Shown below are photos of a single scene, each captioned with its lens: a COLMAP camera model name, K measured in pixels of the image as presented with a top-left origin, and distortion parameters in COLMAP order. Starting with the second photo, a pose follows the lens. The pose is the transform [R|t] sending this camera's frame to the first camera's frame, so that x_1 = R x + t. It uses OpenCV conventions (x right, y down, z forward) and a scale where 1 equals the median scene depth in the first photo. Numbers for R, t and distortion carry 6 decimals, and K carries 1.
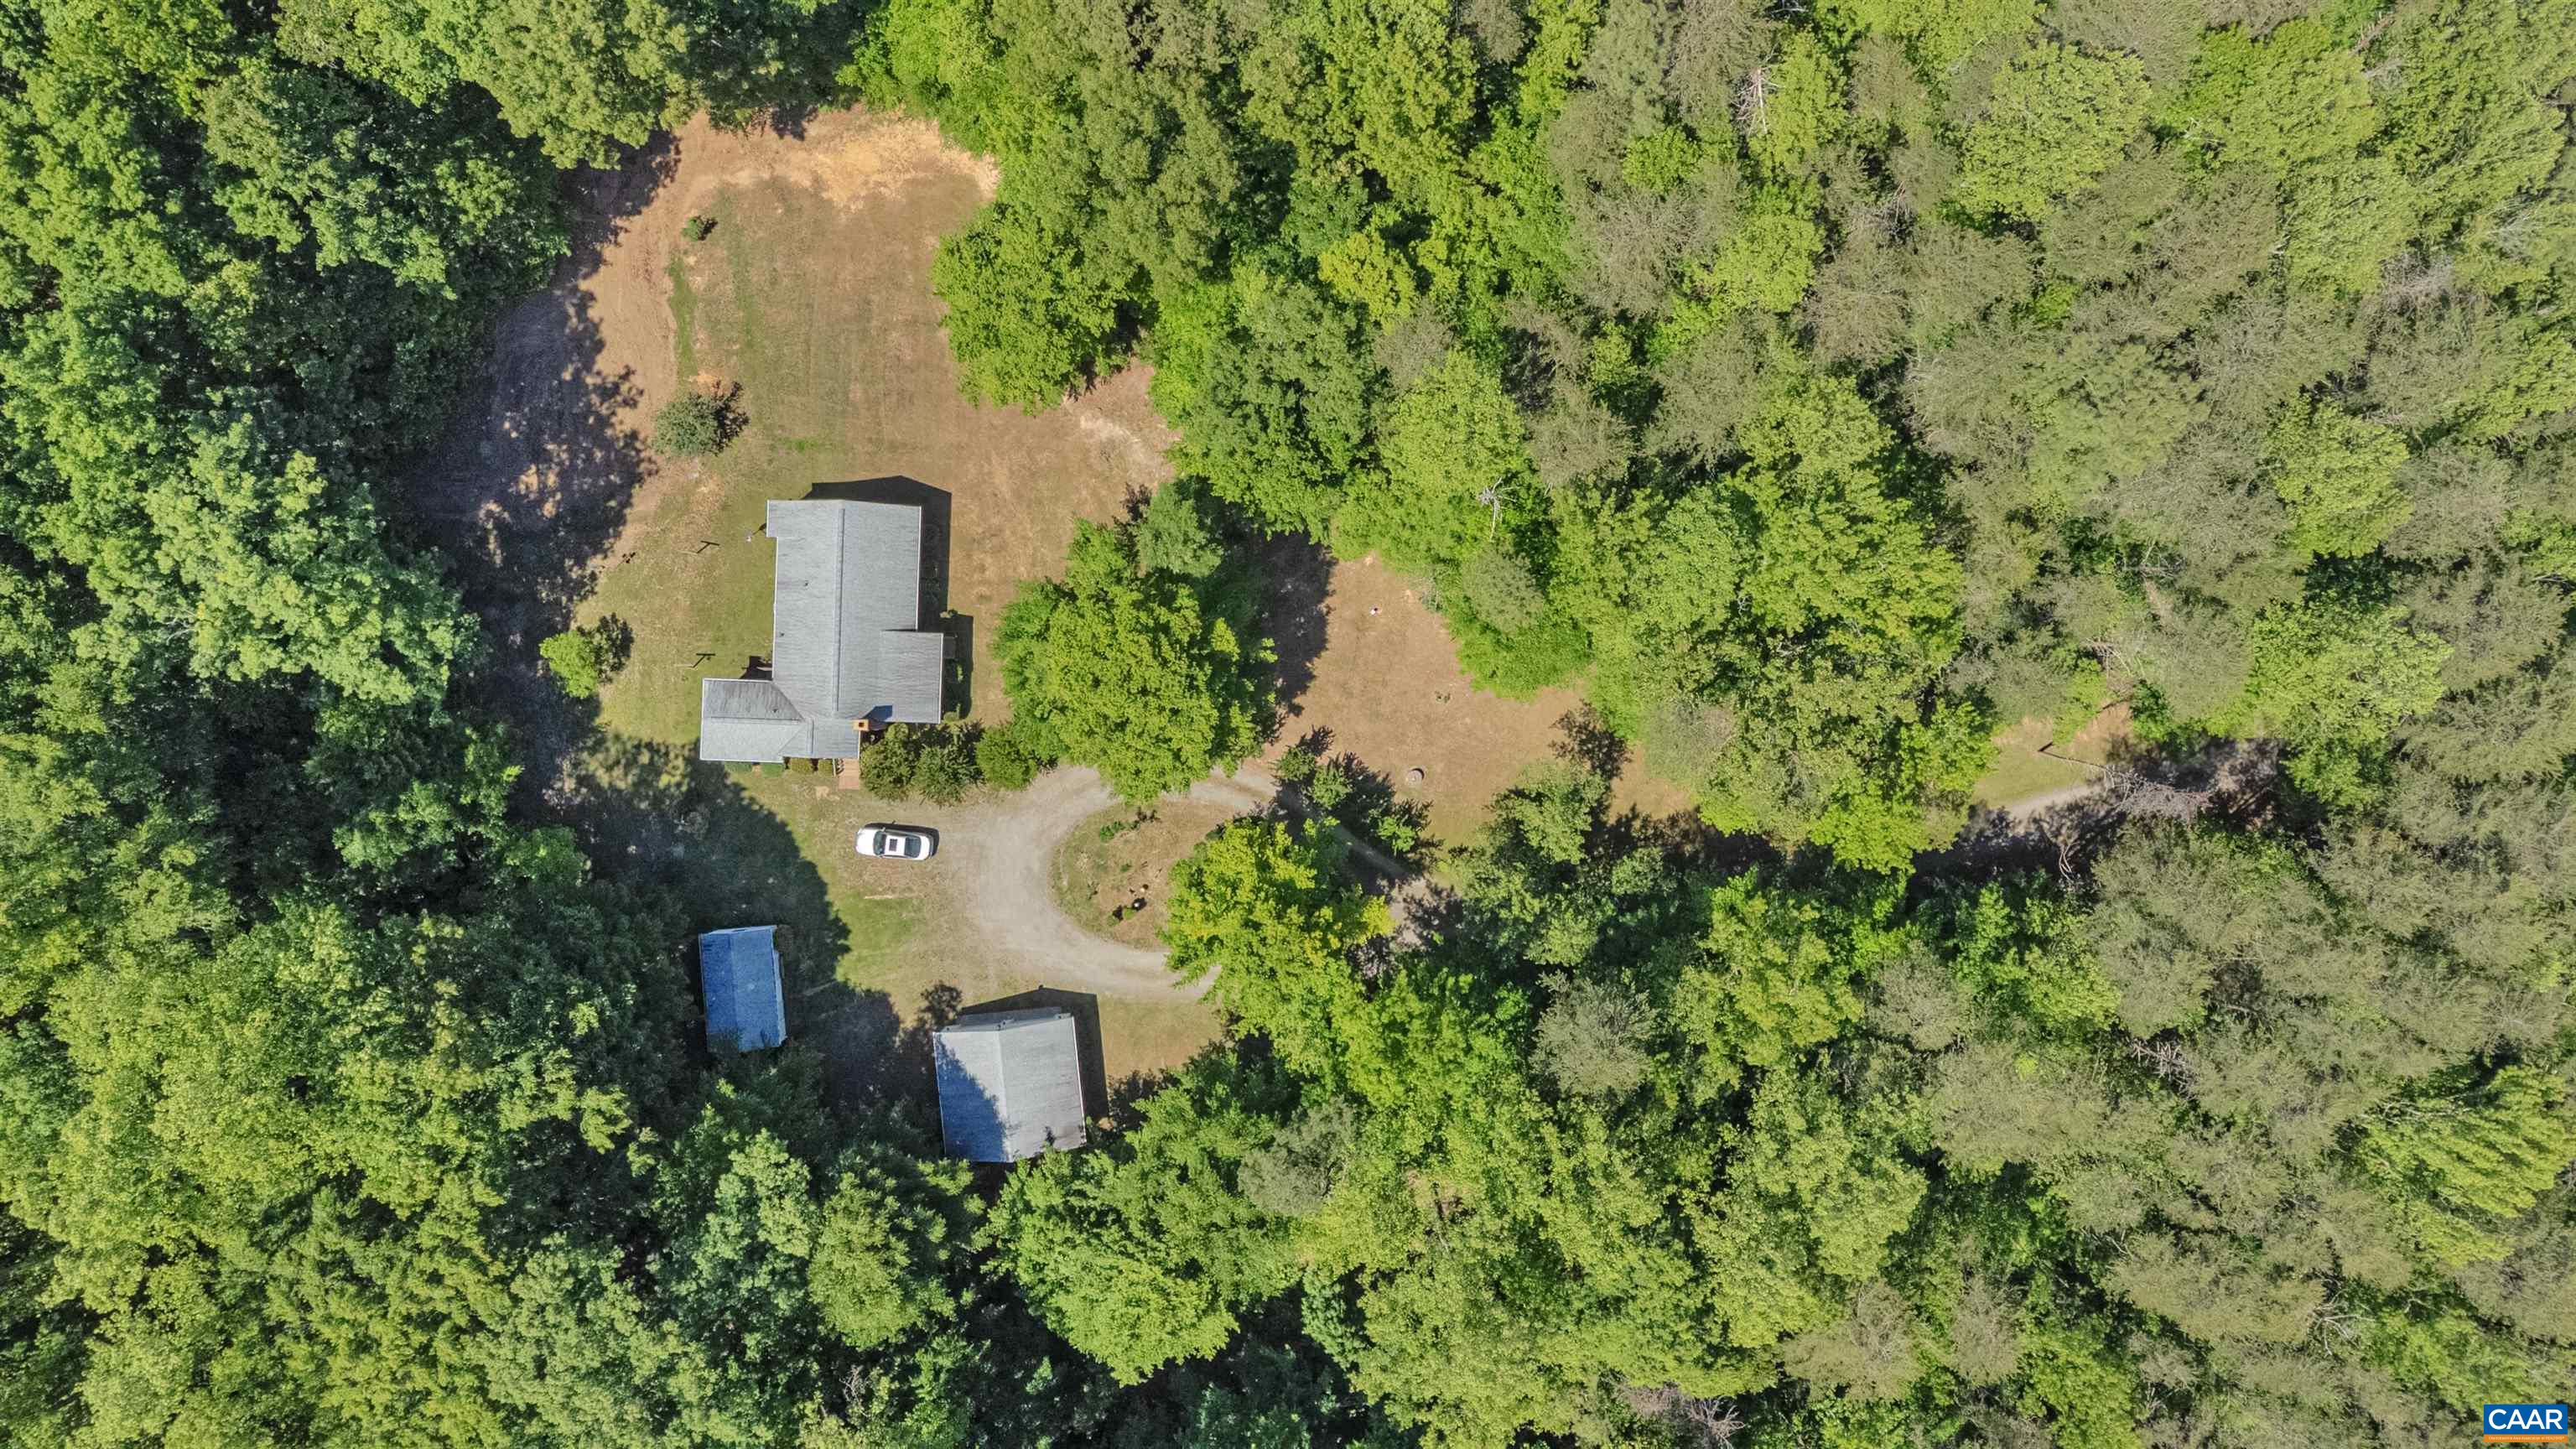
lens RADIAL K [[1895.8, 0, 1336.5], [0, 1895.8, 711.9], [0, 0, 1]] dist [0.078247, -0.002773]
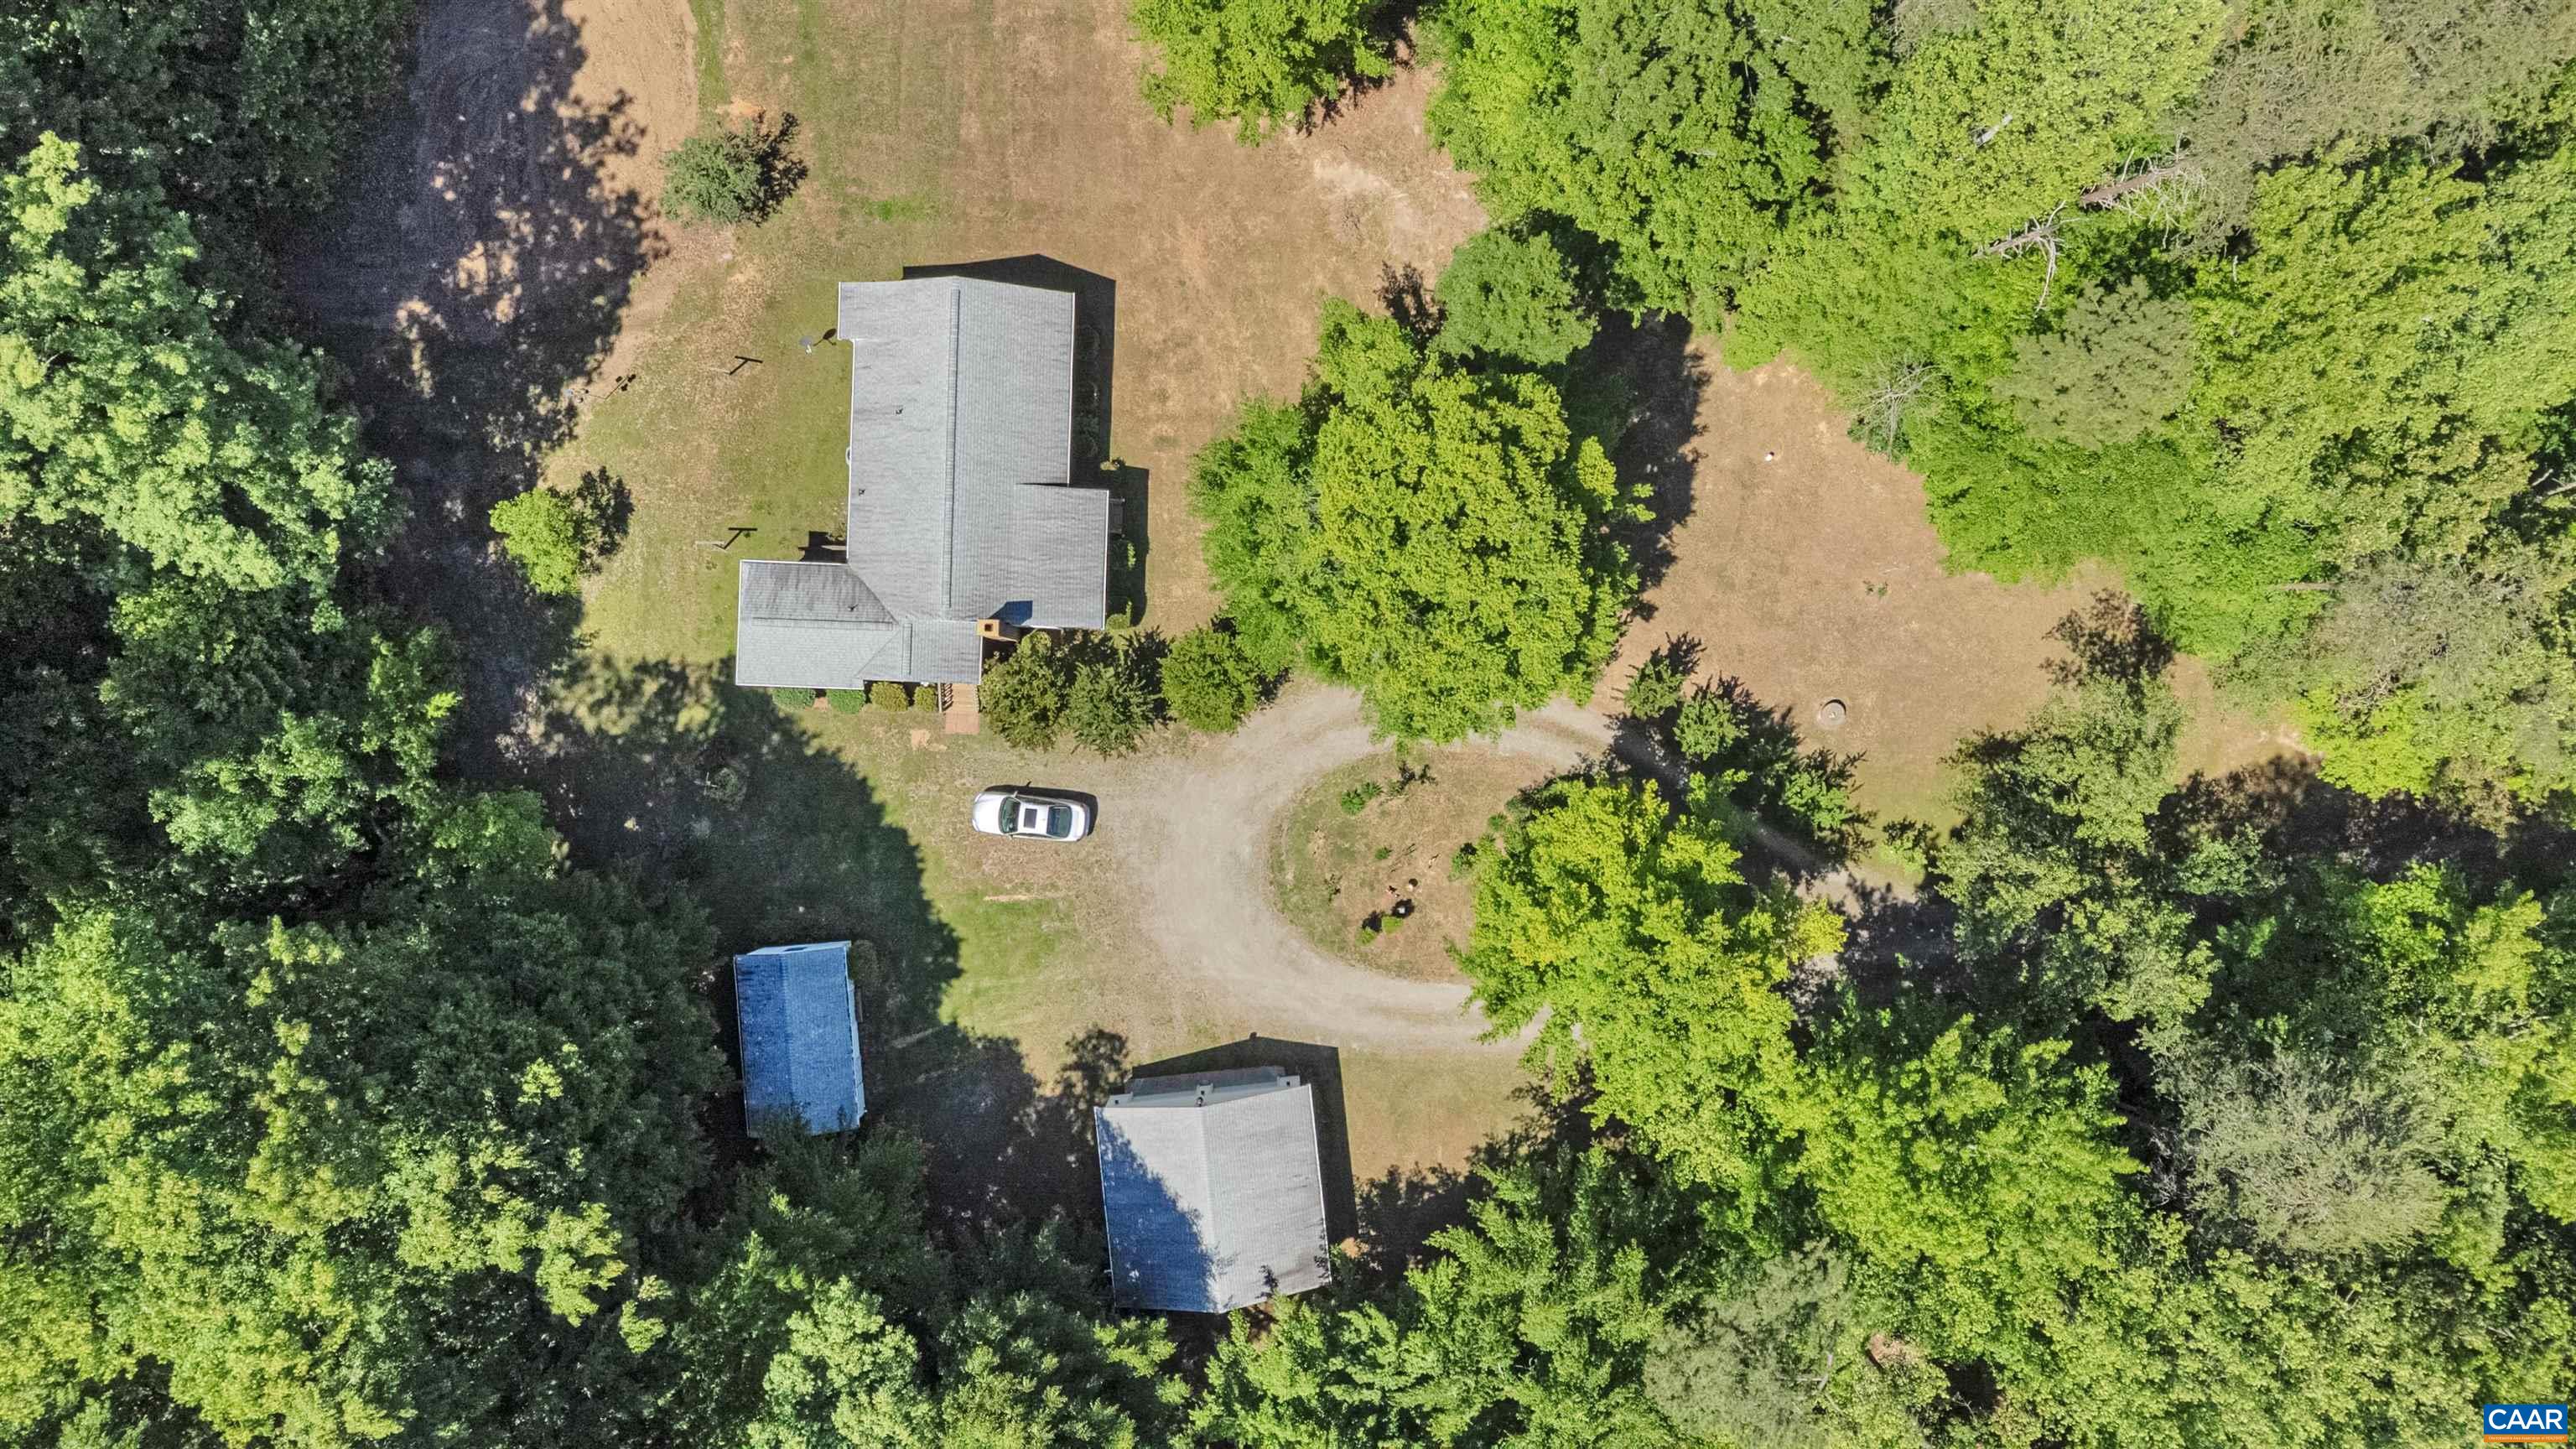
lens RADIAL K [[1740.6, 0, 1288.0], [0, 1740.6, 724.5], [0, 0, 1]] dist [0.064883, 0.035939]
pose [[0.999998, -0.001419, 0.001252, -0.145784], [0.001431, 0.999953, -0.009593, 0.043966], [-0.001238, 0.009595, 0.999953, 0.404411]]
